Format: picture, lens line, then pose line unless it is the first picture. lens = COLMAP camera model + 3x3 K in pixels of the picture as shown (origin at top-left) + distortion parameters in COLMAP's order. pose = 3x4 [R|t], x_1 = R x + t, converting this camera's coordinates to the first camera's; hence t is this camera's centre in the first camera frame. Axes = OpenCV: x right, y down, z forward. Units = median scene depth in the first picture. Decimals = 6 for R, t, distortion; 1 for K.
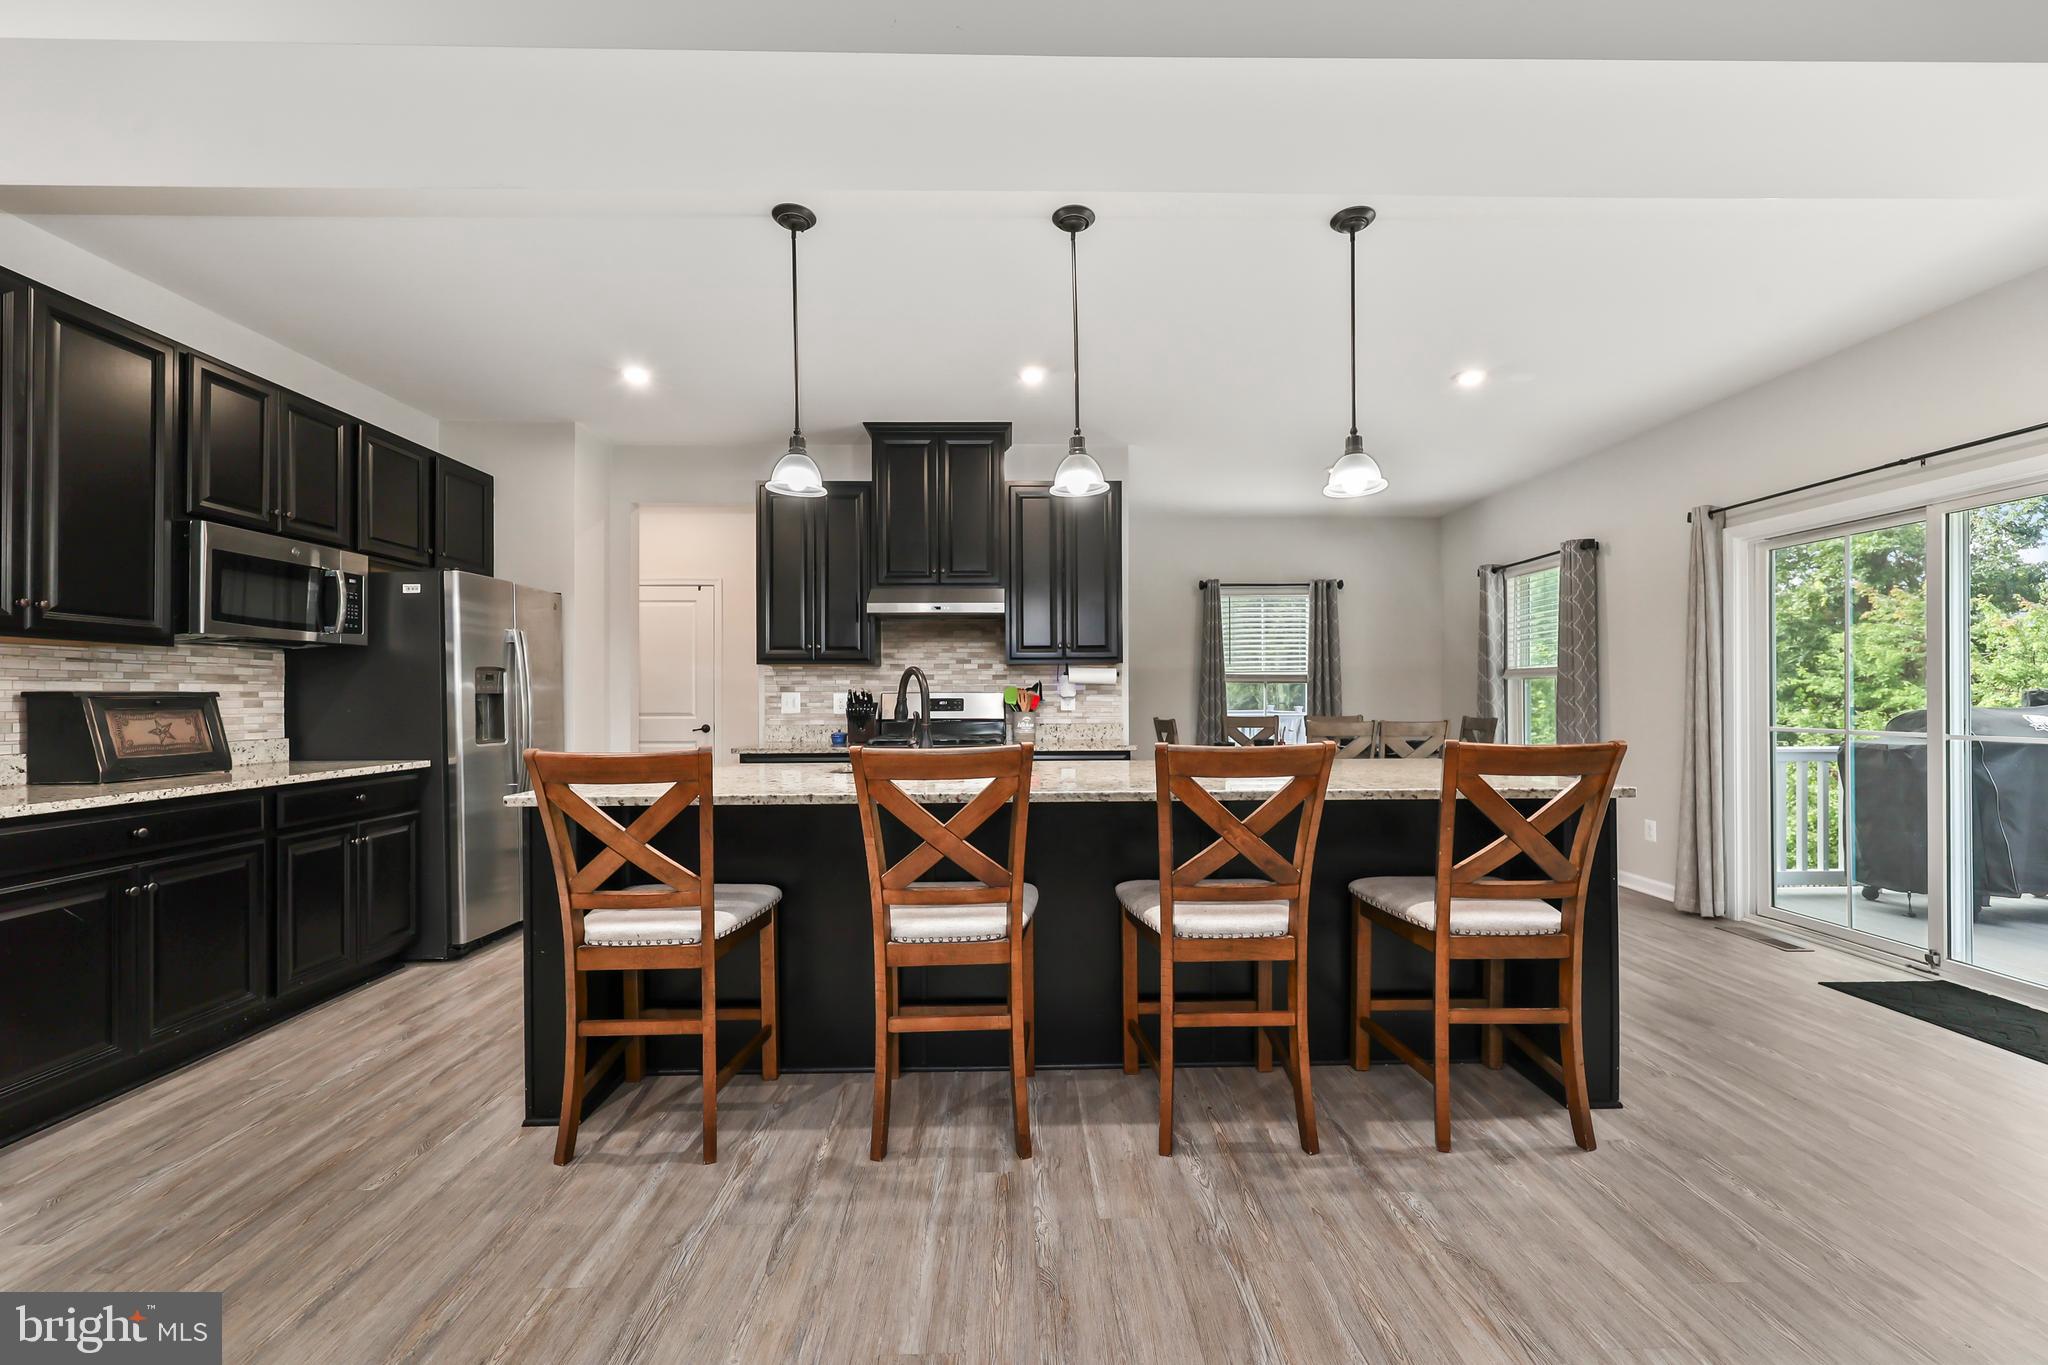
lens RADIAL K [[839.5, 0, 1024.0], [0, 839.5, 682.5], [0, 0, 1]] dist [-0.002461, -0.000404]
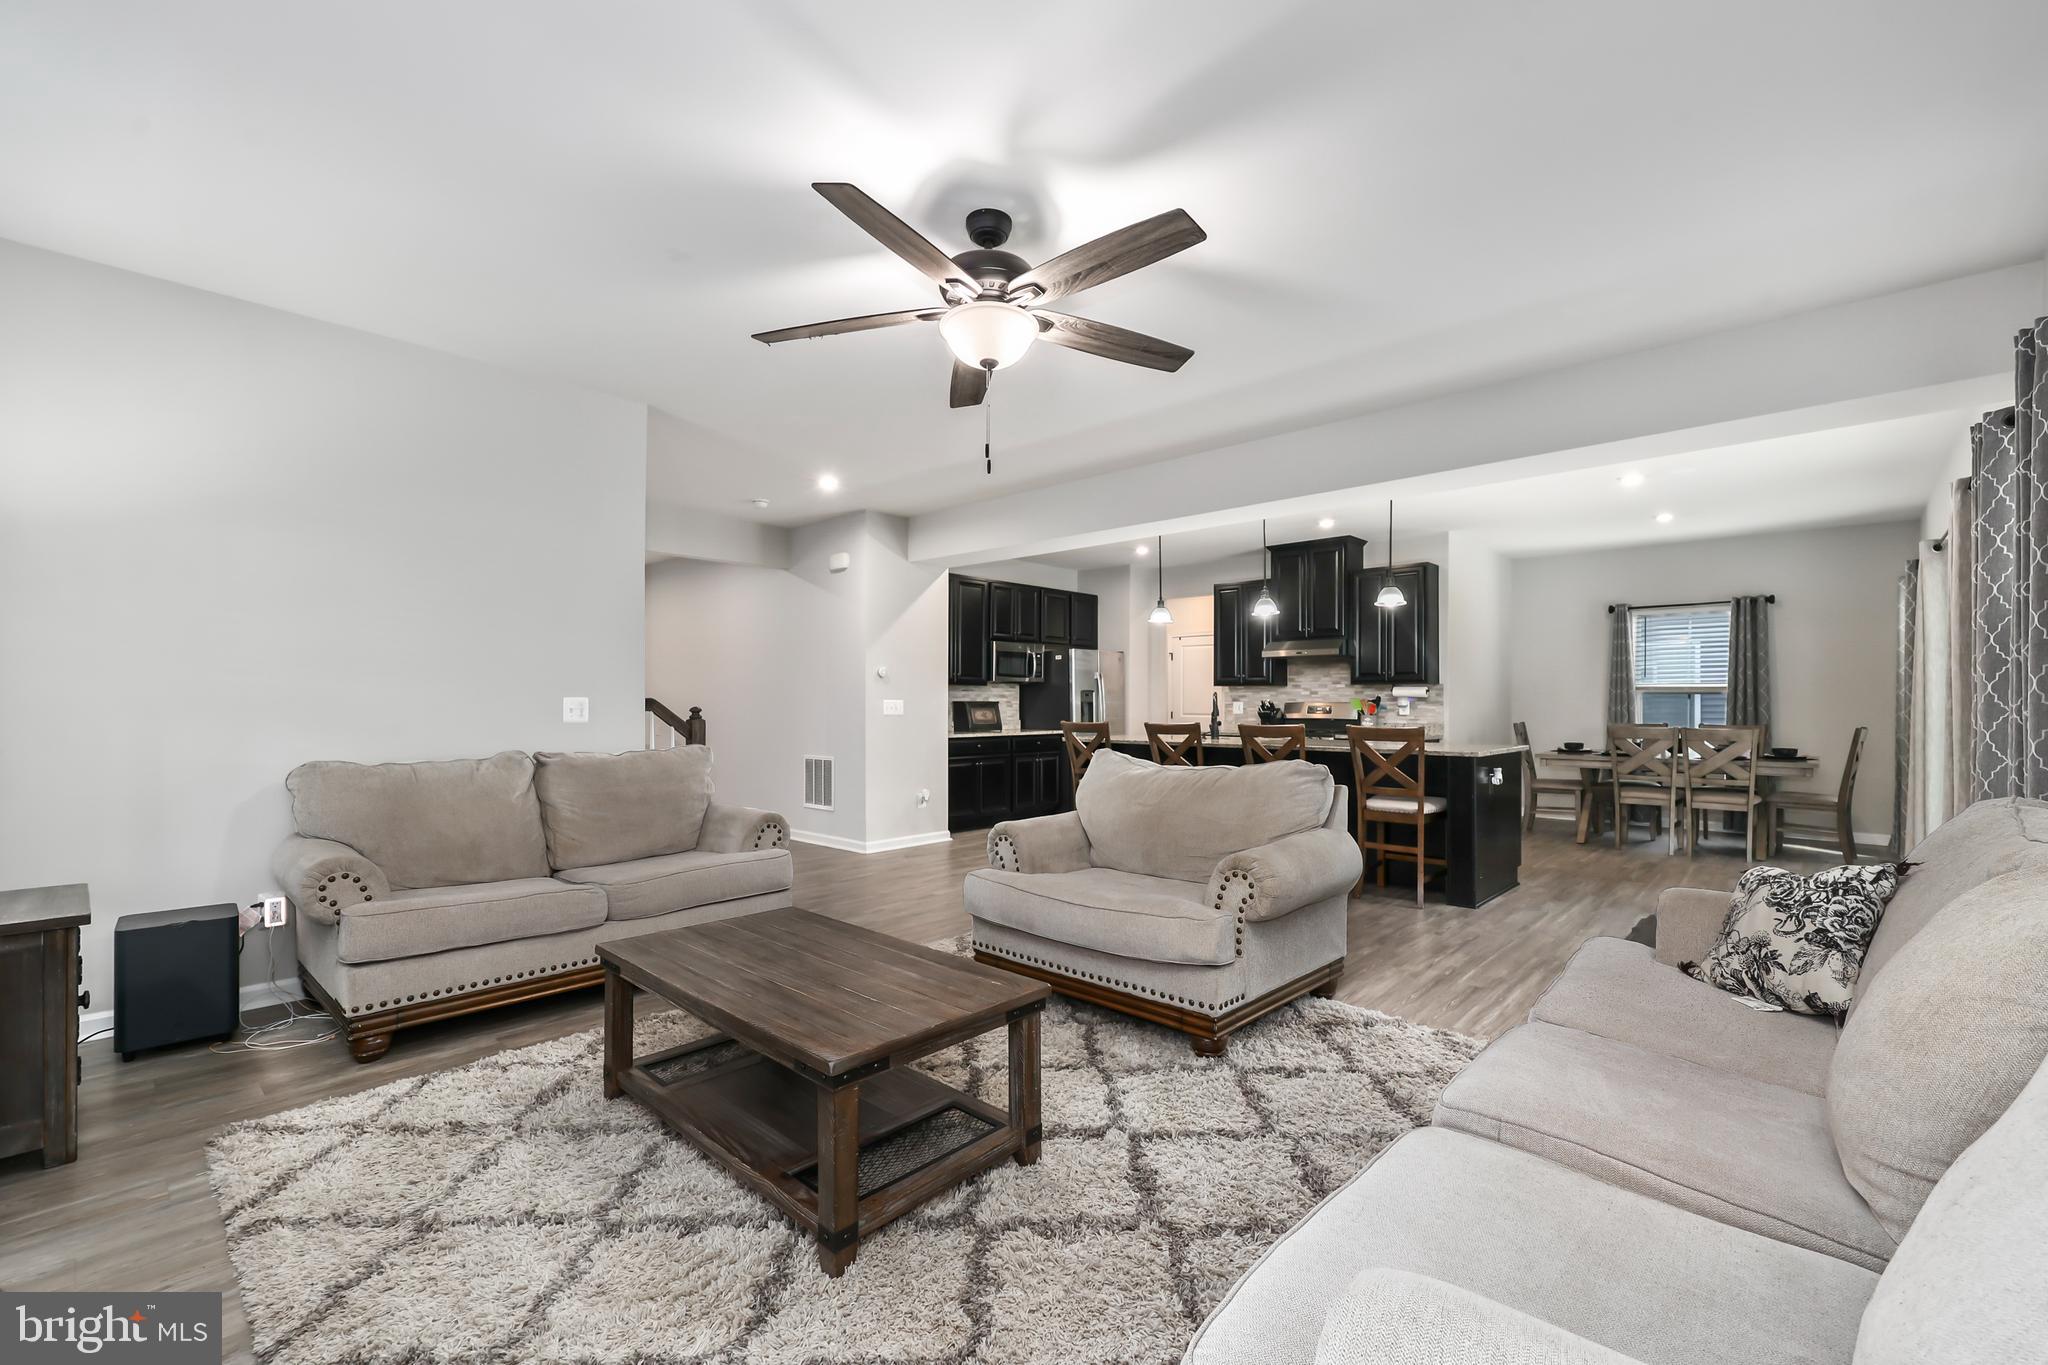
lens RADIAL K [[839.5, 0, 1024.0], [0, 839.5, 682.5], [0, 0, 1]] dist [-0.002461, -0.000404]
pose [[0.722792, -0.008800, -0.691010, 0.636805], [0.008019, 0.999958, -0.004347, -0.024501], [0.691019, -0.002399, 0.722832, -0.594193]]
